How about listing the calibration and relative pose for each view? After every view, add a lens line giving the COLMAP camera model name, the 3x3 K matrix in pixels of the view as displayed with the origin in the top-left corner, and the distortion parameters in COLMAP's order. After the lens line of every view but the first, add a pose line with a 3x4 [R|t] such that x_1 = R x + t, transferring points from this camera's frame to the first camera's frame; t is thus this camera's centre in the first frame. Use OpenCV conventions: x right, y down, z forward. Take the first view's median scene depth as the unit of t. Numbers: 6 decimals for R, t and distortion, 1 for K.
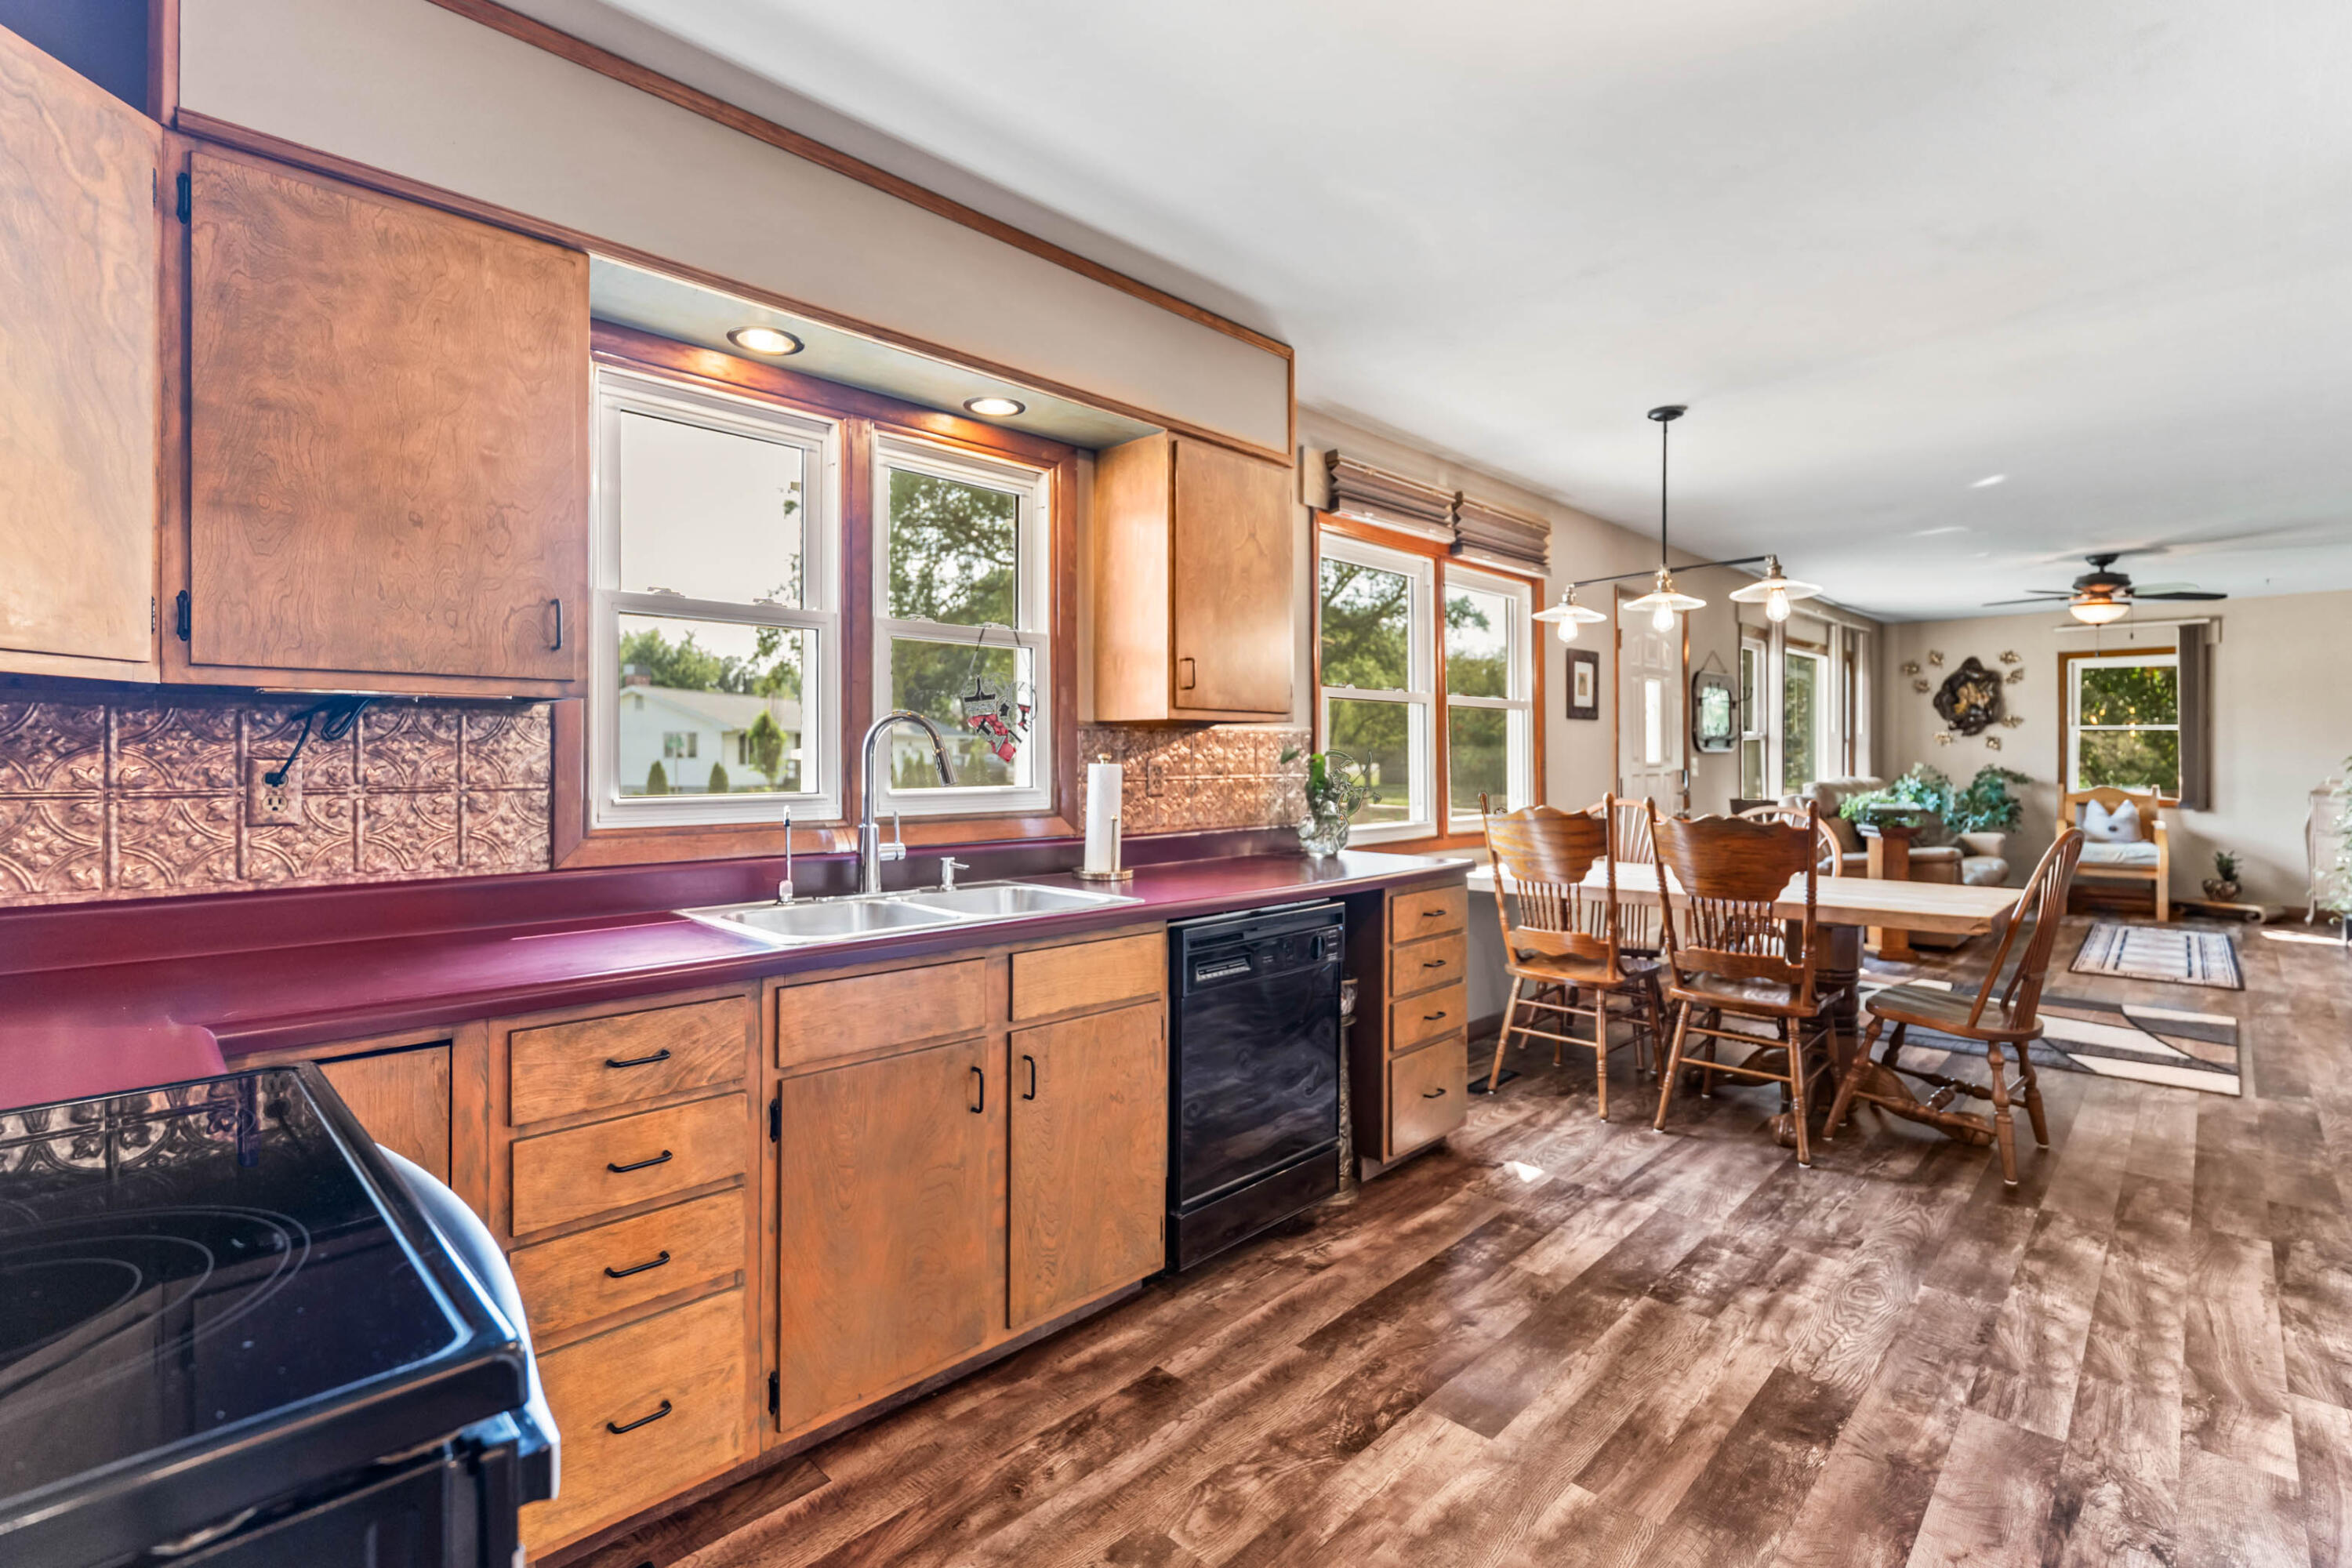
lens RADIAL K [[1069.0, 0, 1192.8], [0, 1069.0, 761.8], [0, 0, 1]] dist [-0.002837, 0.002150]
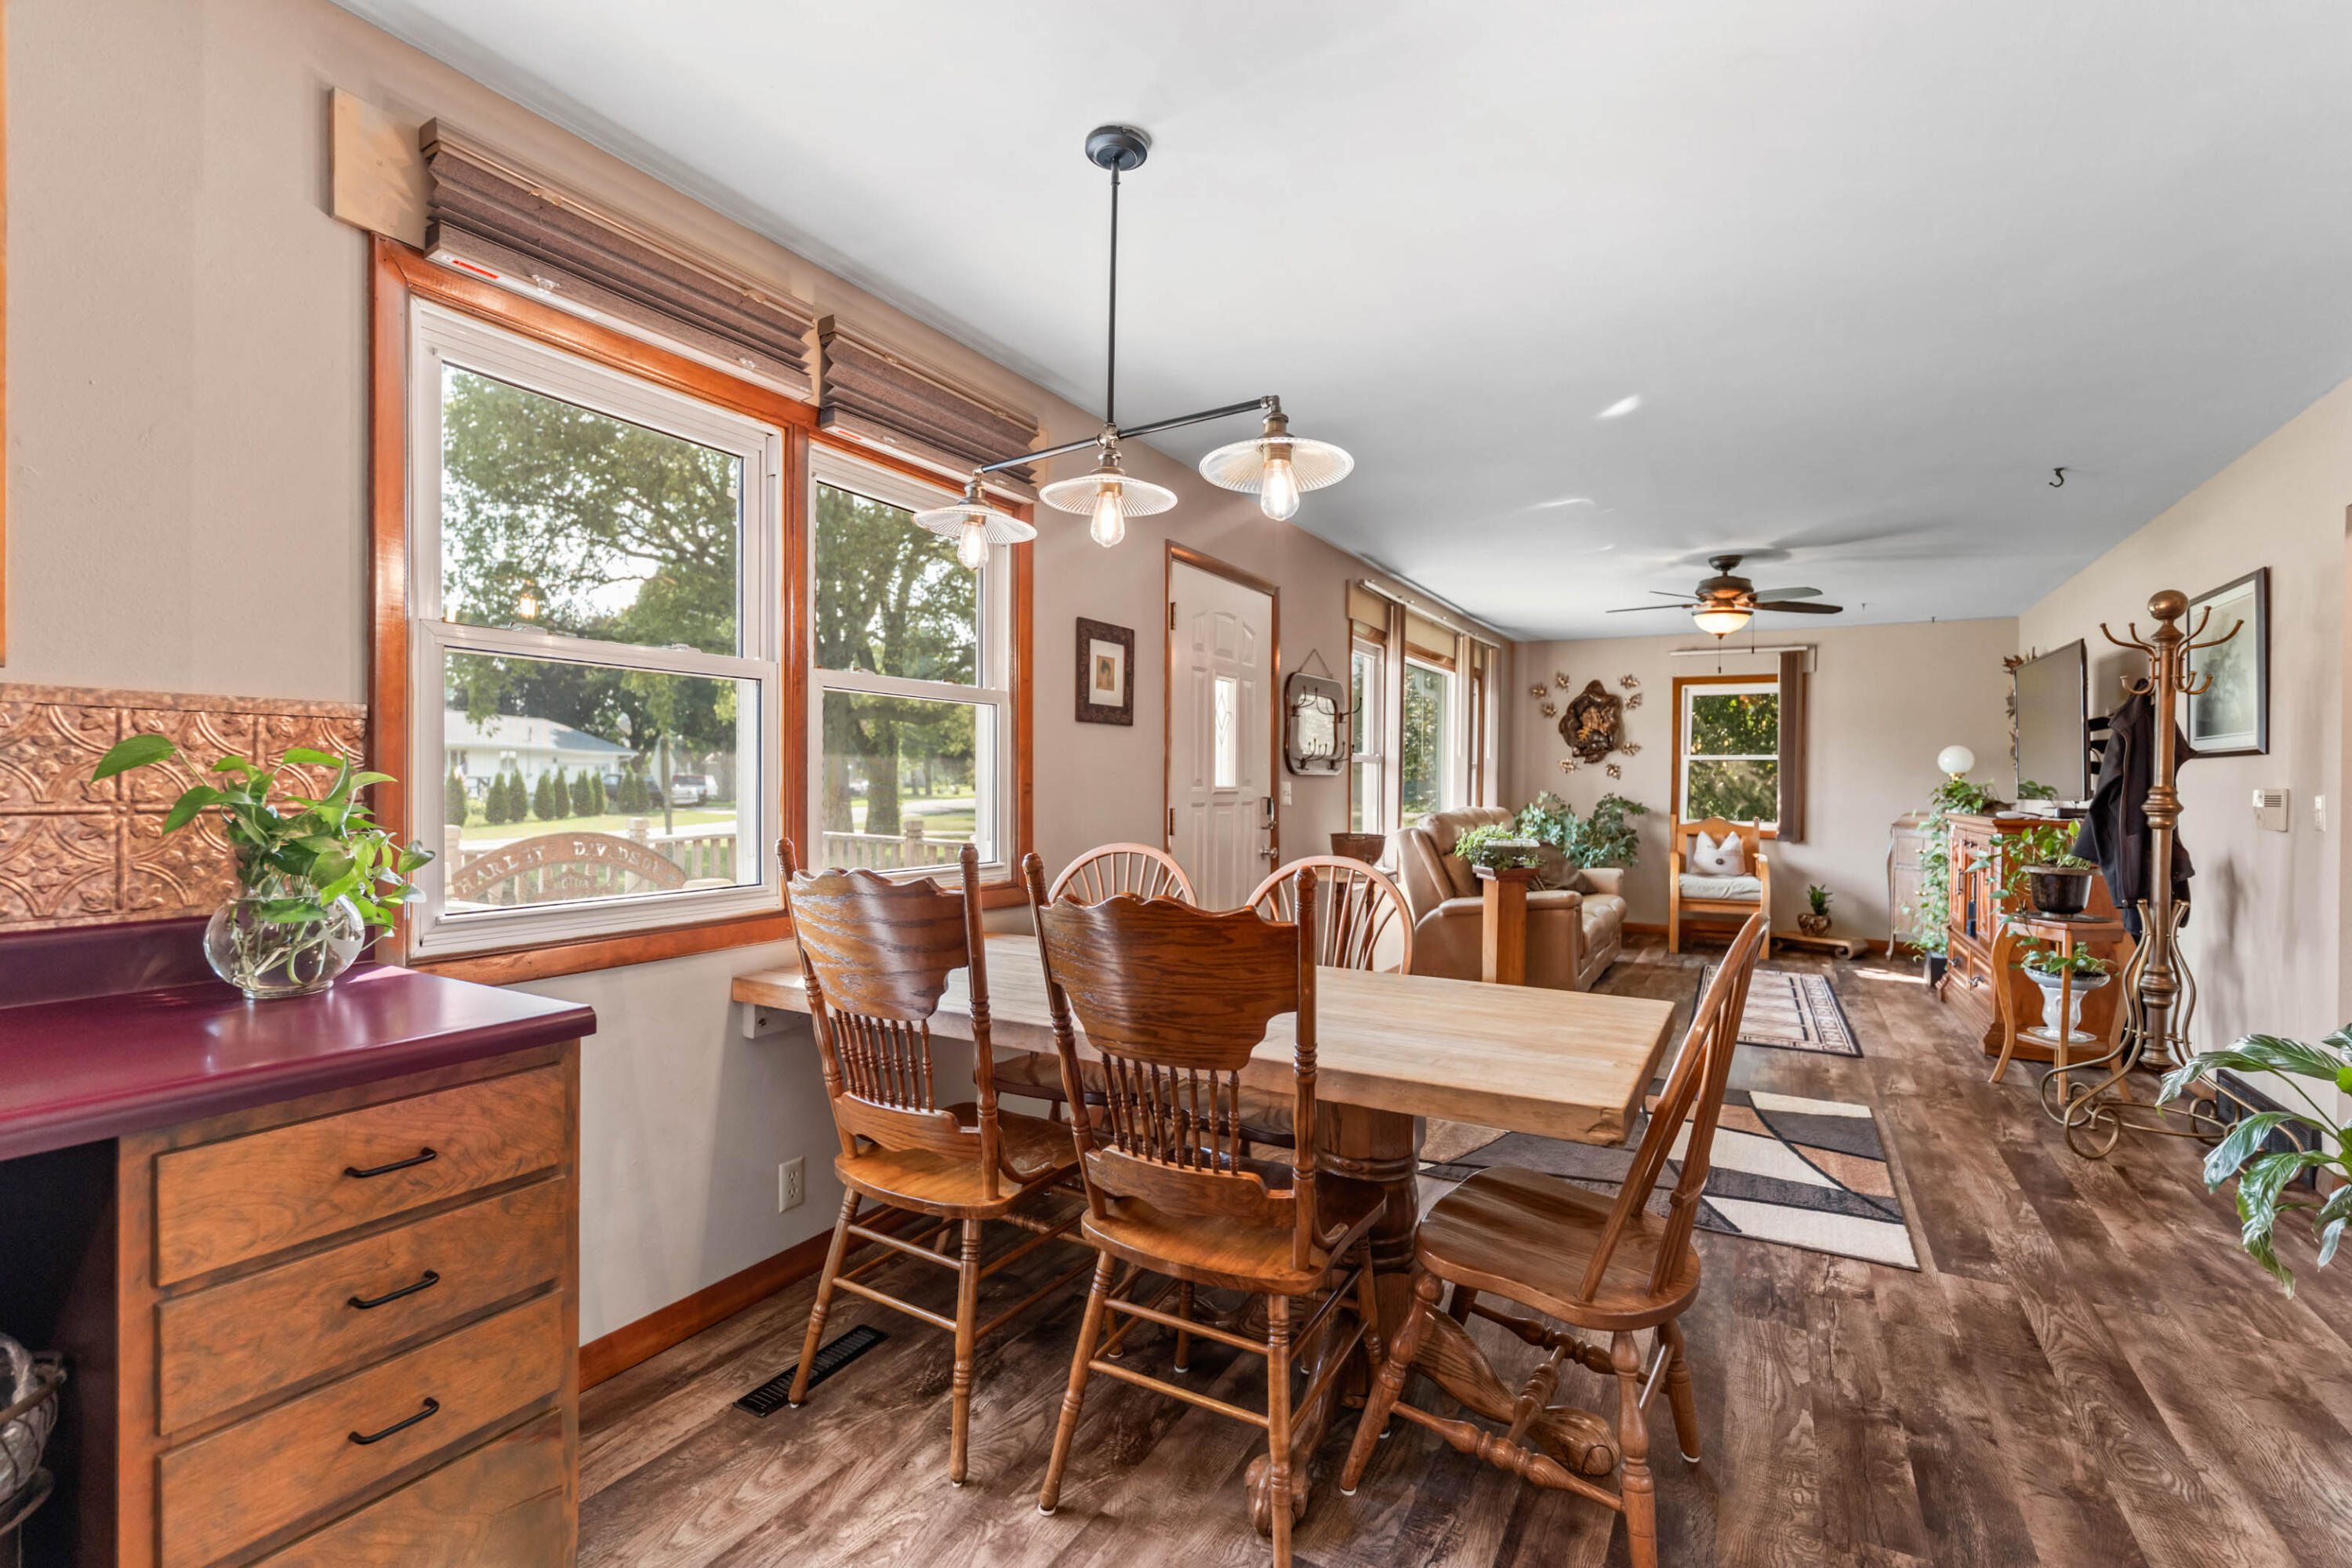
lens RADIAL K [[1069.0, 0, 1164.6], [0, 1069.0, 800.7], [0, 0, 1]] dist [-0.002837, 0.002150]
pose [[0.969212, 0.006393, 0.246144, 0.270405], [-0.009927, 0.999865, 0.013118, 0.000650], [-0.246027, -0.015158, 0.969144, 0.370643]]
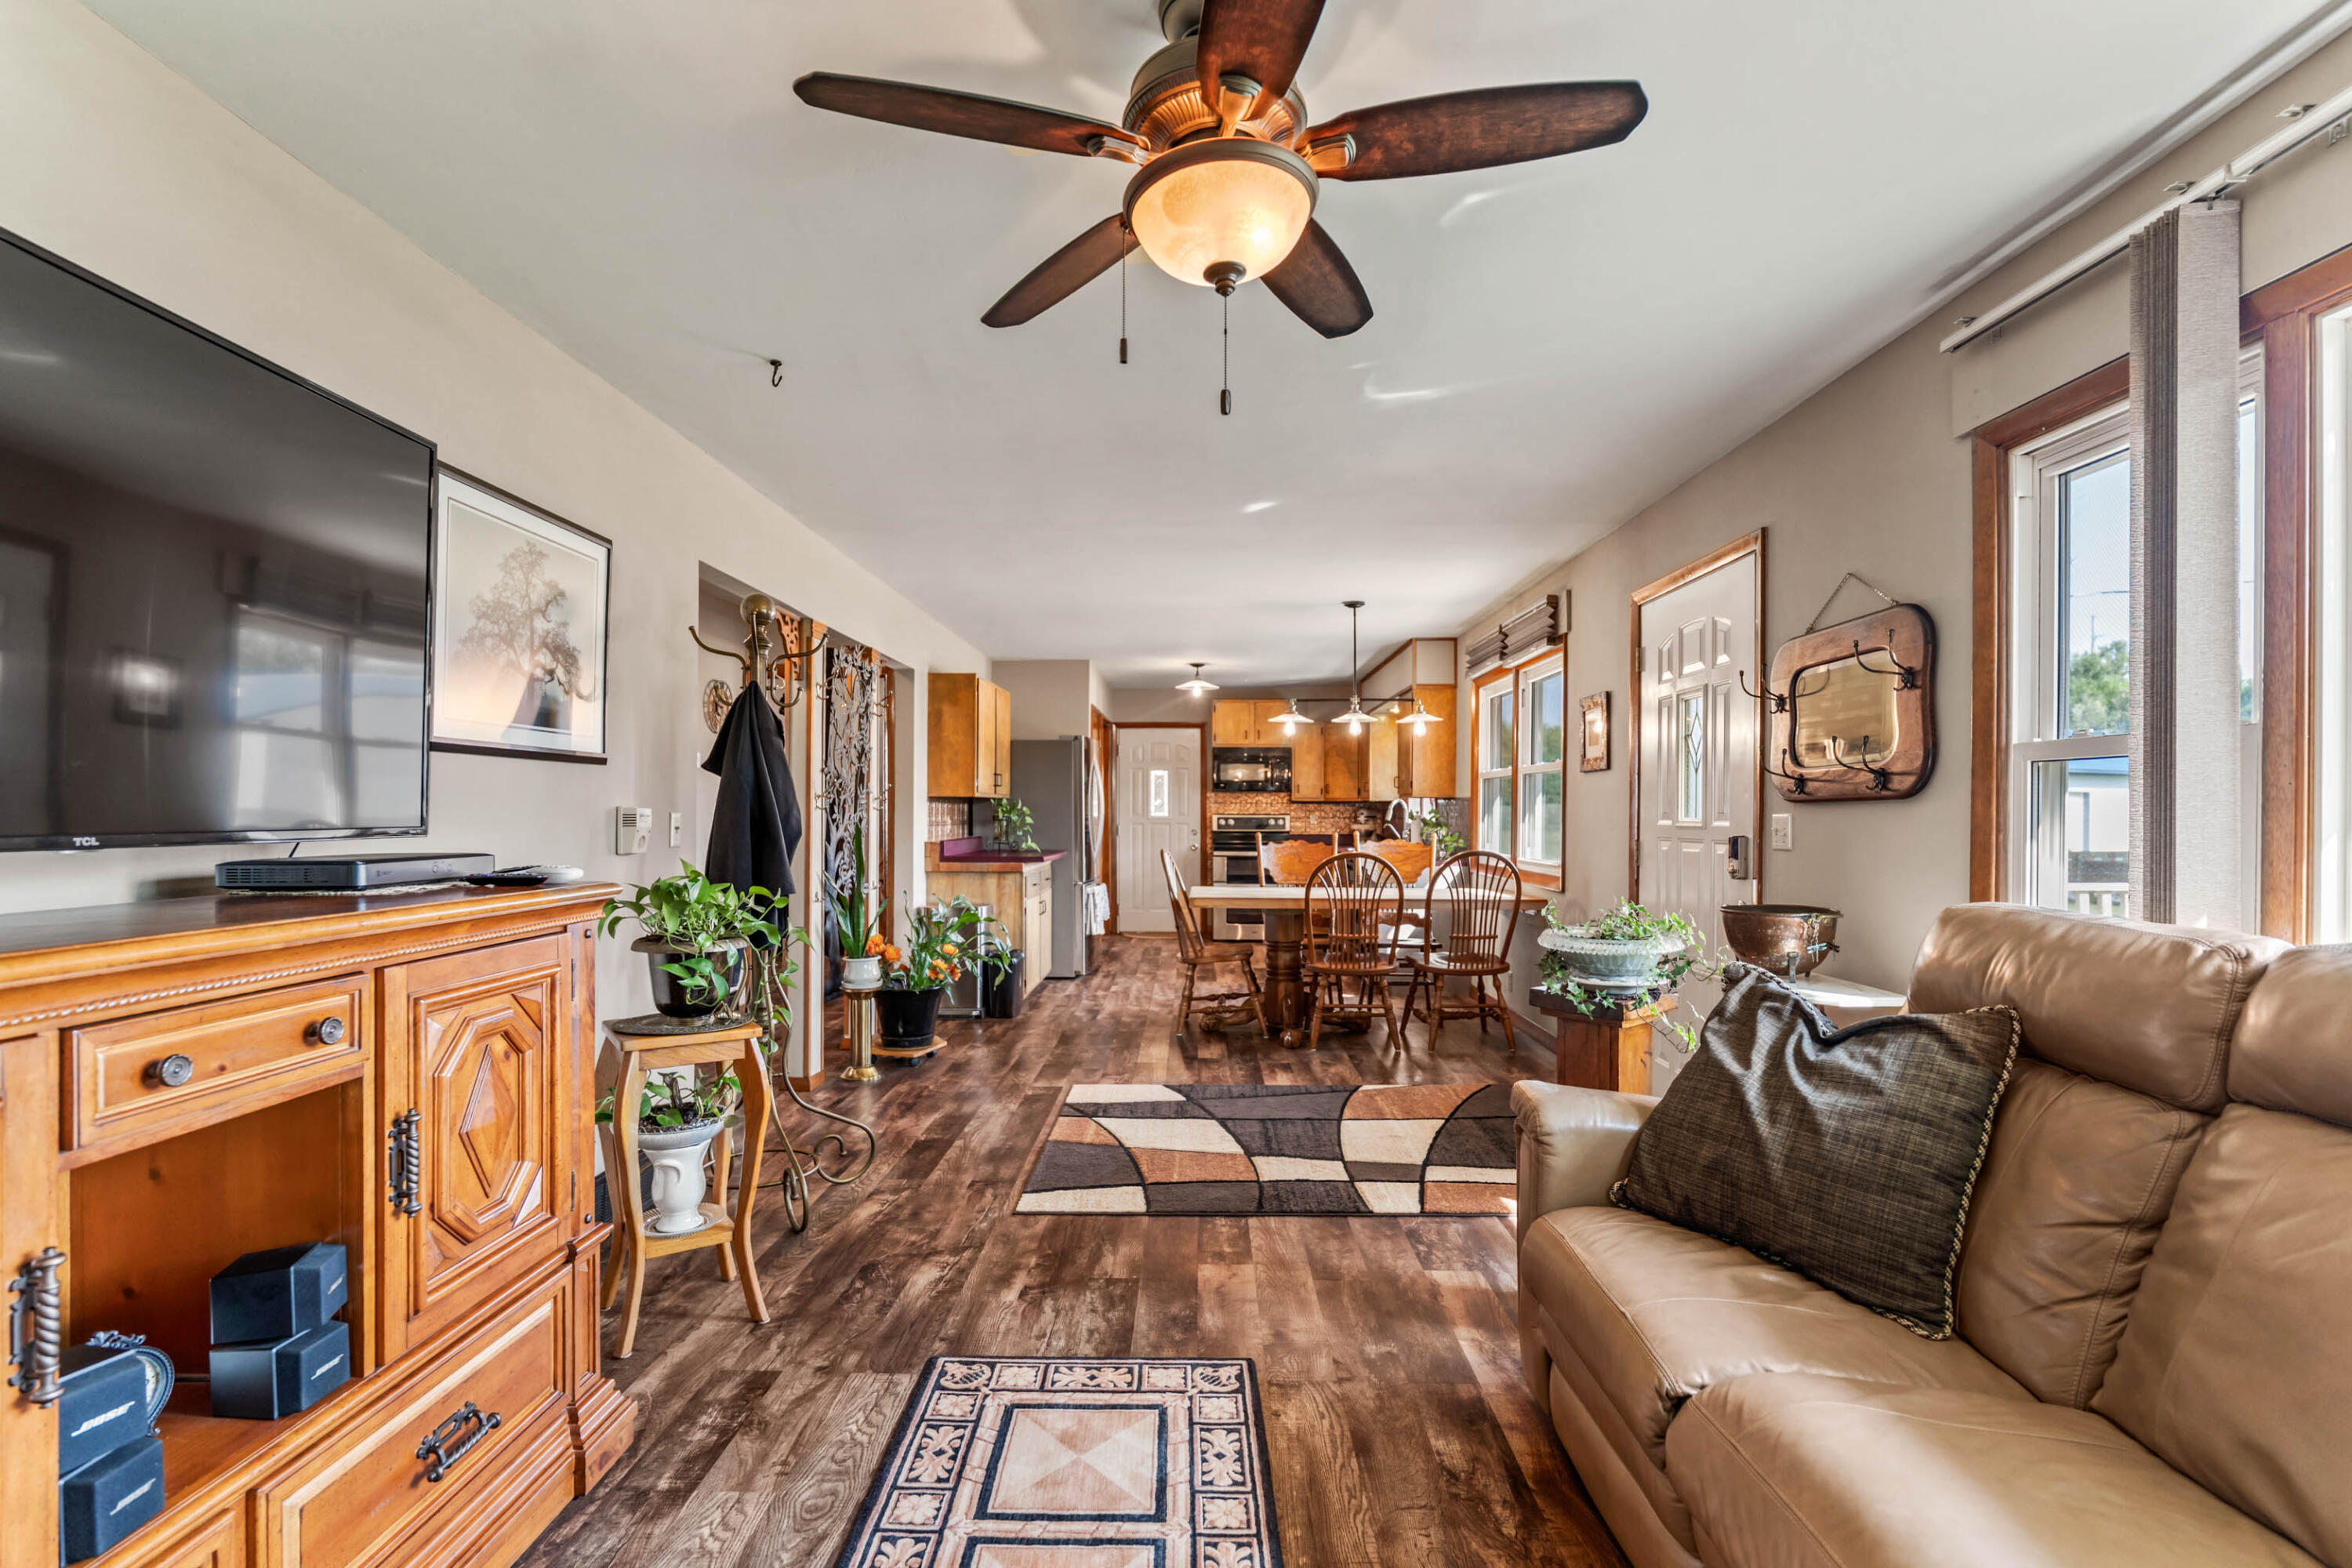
lens RADIAL K [[1069.0, 0, 1182.4], [0, 1069.0, 802.9], [0, 0, 1]] dist [-0.002837, 0.002150]
pose [[-0.729495, -0.010221, -0.683910, 1.439649], [-0.010744, 0.999936, -0.003484, -0.007915], [0.683902, 0.004807, -0.729558, 1.647388]]
